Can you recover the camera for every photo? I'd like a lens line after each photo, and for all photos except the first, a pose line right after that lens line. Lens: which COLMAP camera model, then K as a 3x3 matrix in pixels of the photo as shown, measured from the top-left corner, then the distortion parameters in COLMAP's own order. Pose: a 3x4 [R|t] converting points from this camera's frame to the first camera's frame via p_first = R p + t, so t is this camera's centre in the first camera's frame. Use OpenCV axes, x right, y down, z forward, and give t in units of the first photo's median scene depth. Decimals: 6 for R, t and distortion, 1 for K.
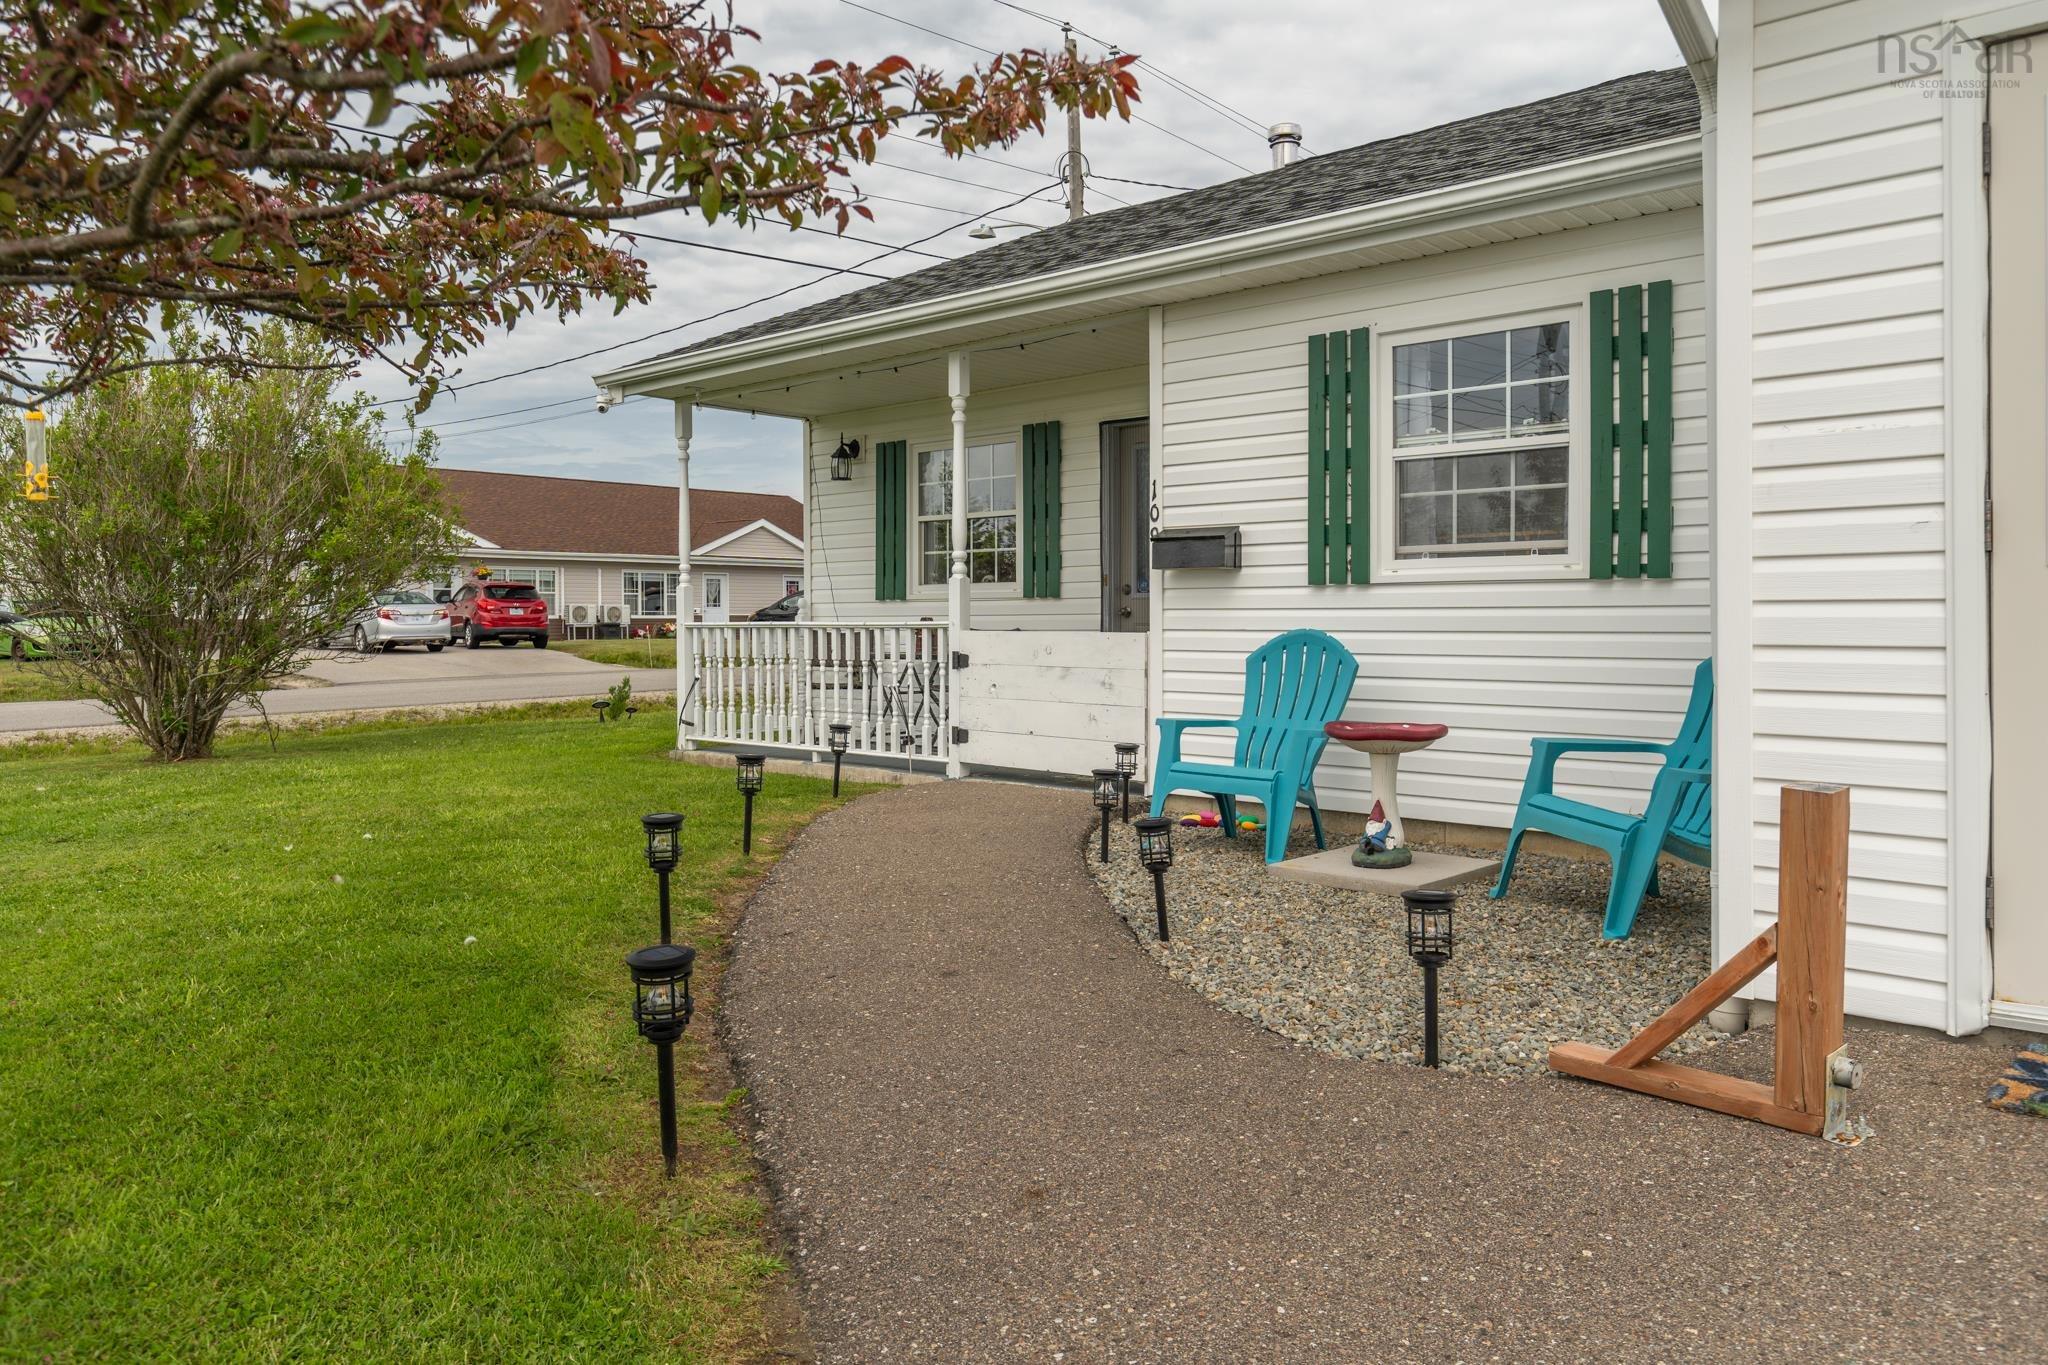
lens RADIAL K [[1489.8, 0, 1021.5], [0, 1489.8, 638.2], [0, 0, 1]] dist [-0.000547, -0.000774]
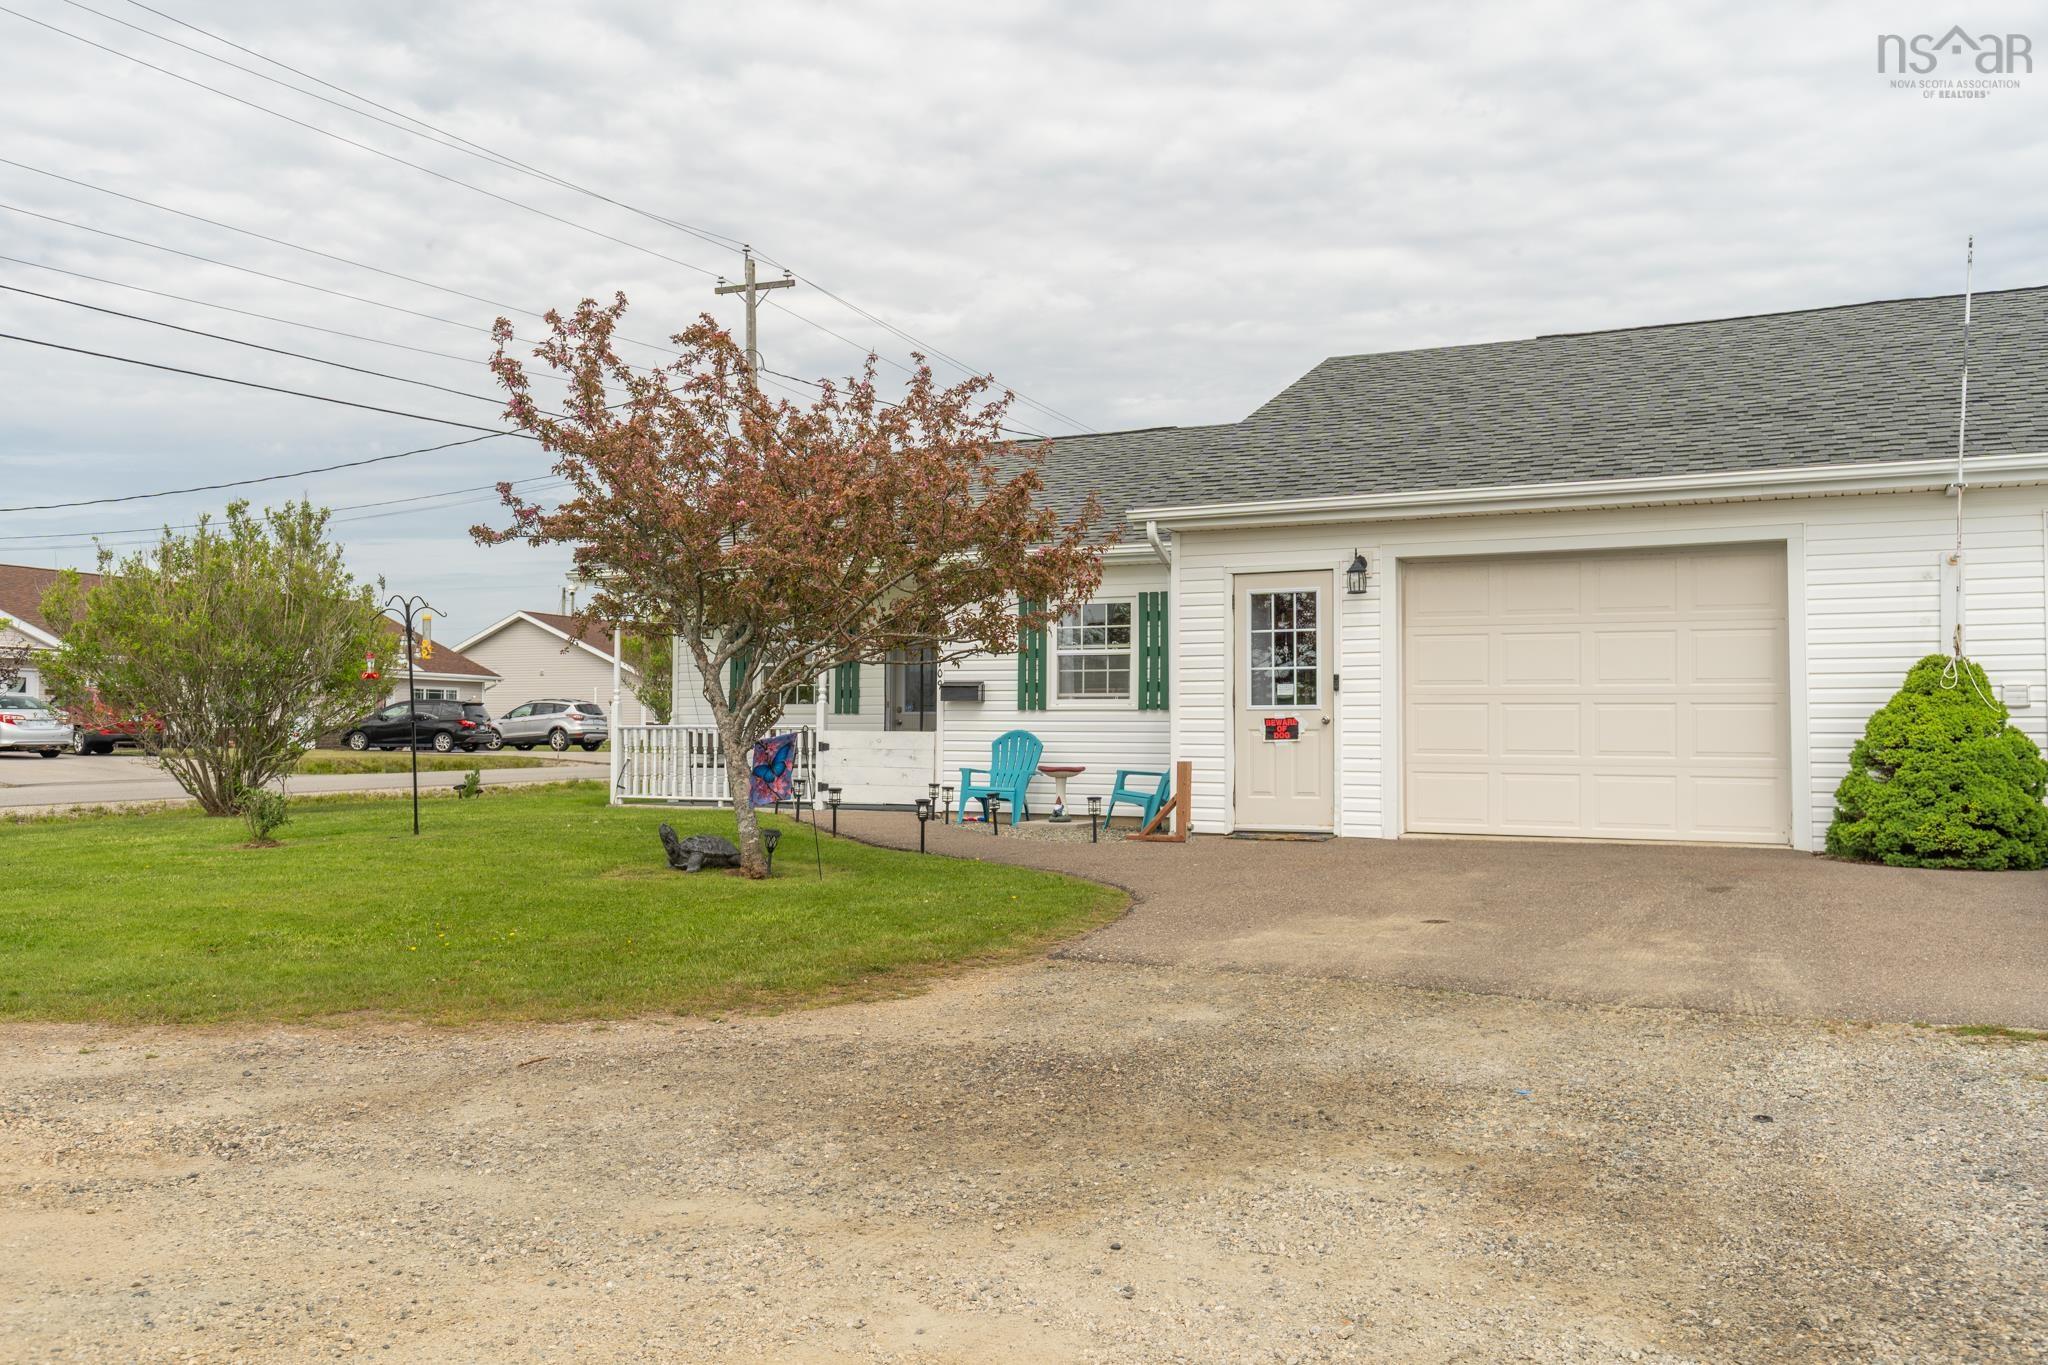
lens RADIAL K [[1711.7, 0, 1024.0], [0, 1711.7, 682.5], [0, 0, 1]] dist [-0.002900, -0.000750]
pose [[0.955990, 0.020118, 0.292709, -0.537142], [-0.006618, 0.998871, -0.047037, 0.042509], [-0.293325, 0.043029, 0.955044, -1.410170]]
